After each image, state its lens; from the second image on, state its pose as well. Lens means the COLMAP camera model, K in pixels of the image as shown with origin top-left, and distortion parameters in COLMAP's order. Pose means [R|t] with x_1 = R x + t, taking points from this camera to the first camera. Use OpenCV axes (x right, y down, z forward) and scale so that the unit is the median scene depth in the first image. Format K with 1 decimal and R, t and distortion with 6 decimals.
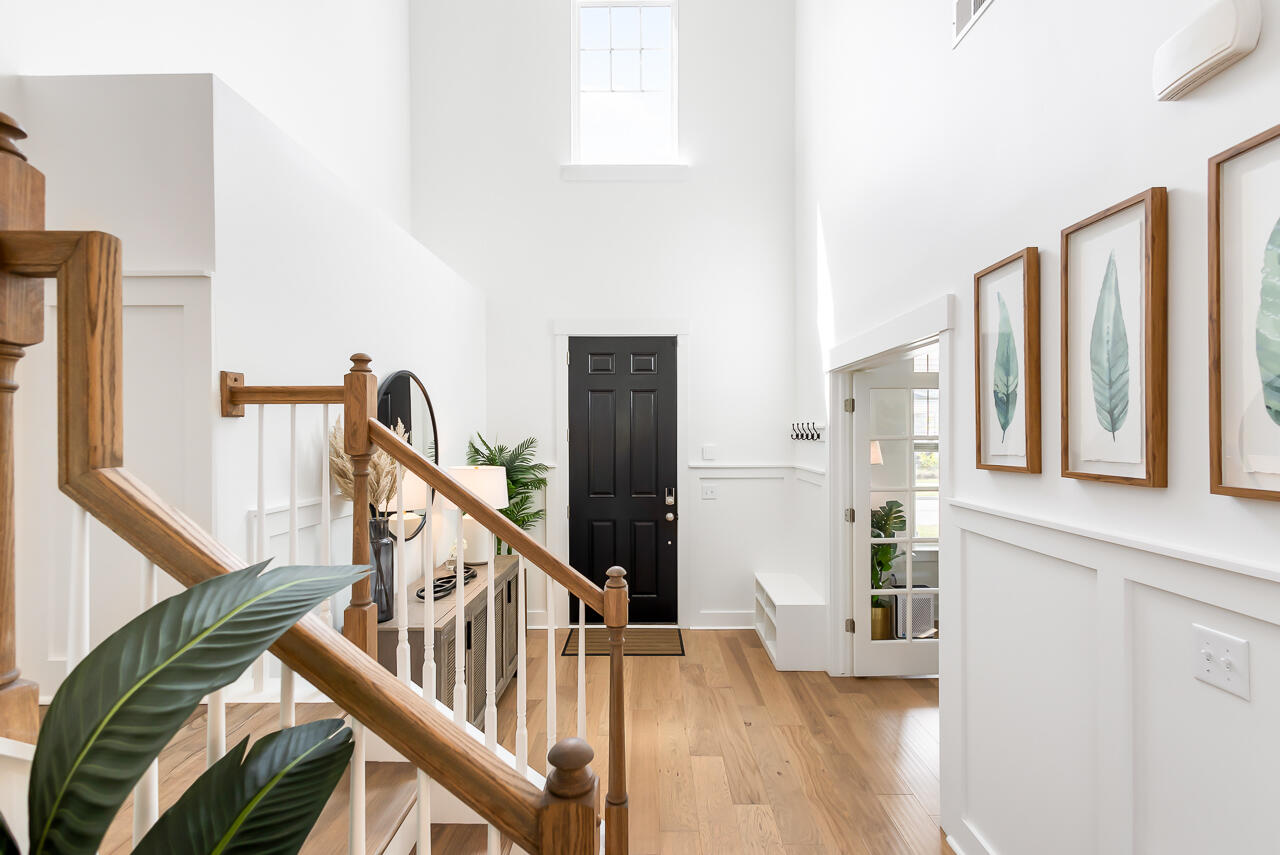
lens RADIAL K [[599.9, 0, 641.2], [0, 599.9, 430.7], [0, 0, 1]] dist [0.019856, -0.006169]
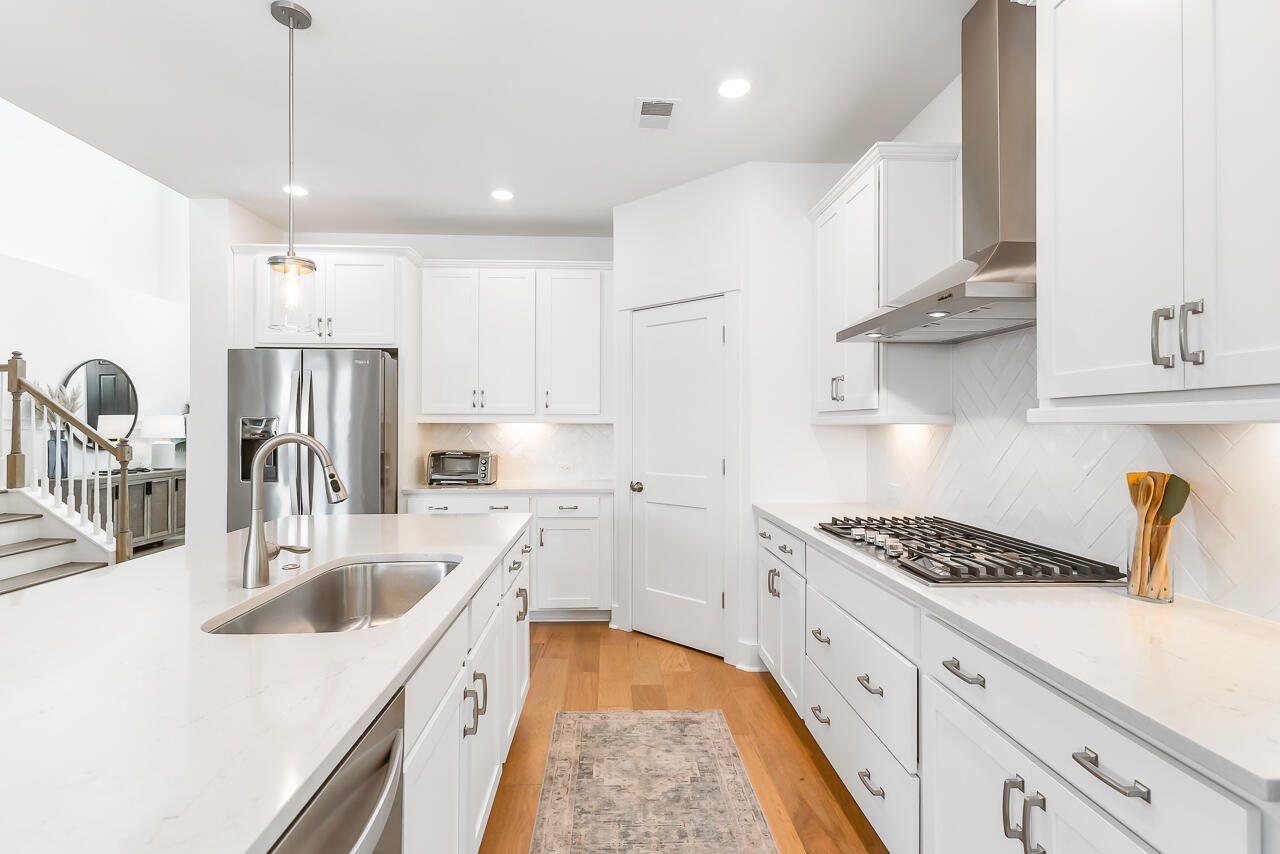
lens RADIAL K [[614.2, 0, 625.4], [0, 614.2, 424.0], [0, 0, 1]] dist [0.001072, -0.000080]
pose [[0.999150, 0.005640, 0.040840, 1.898985], [-0.005671, 0.999984, 0.000628, 0.151366], [-0.040835, -0.000859, 0.999166, -1.592238]]
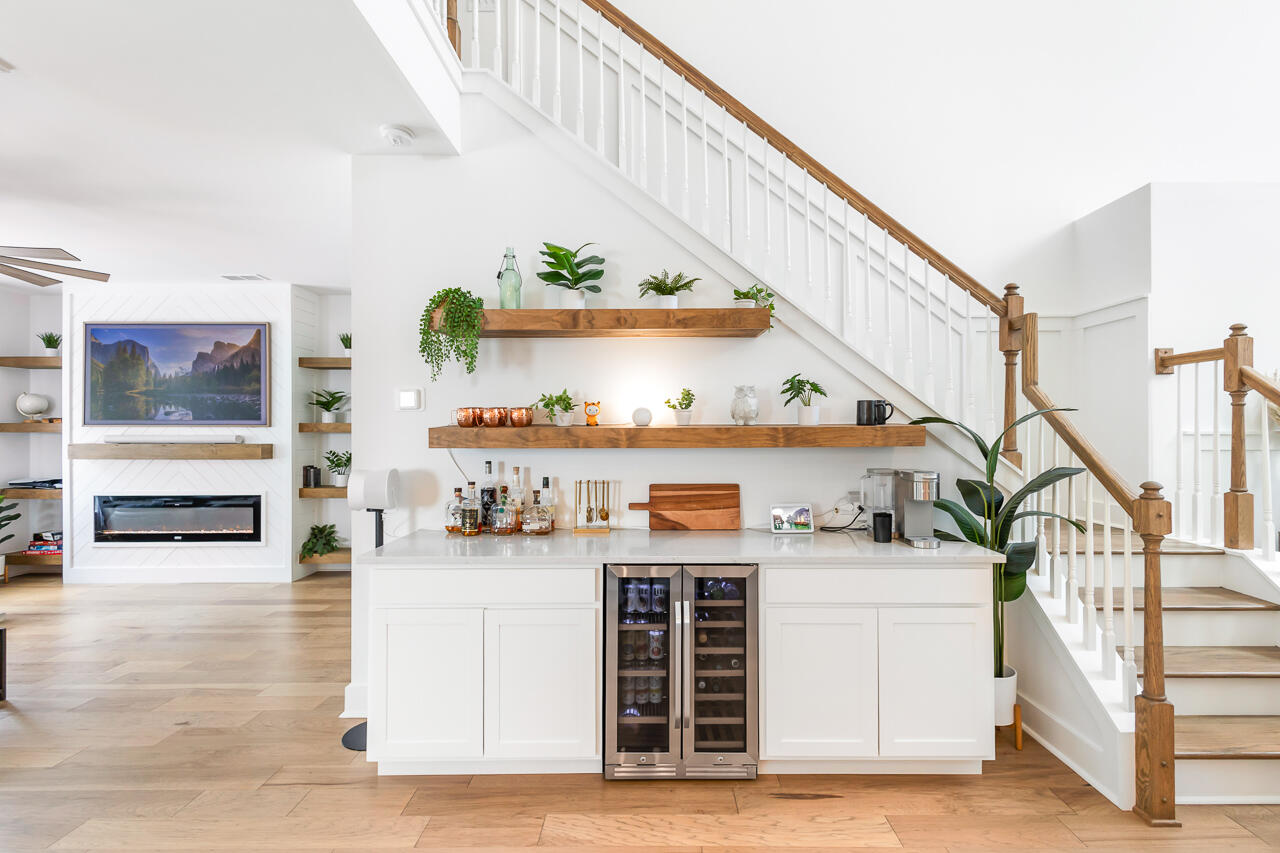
lens RADIAL K [[599.9, 0, 641.2], [0, 599.9, 429.7], [0, 0, 1]] dist [0.019856, -0.006169]
pose [[0.008899, 0.002180, -0.999958, 1.031740], [0.006212, 0.999978, 0.002236, 0.121587], [0.999941, -0.006231, 0.008886, -0.498571]]
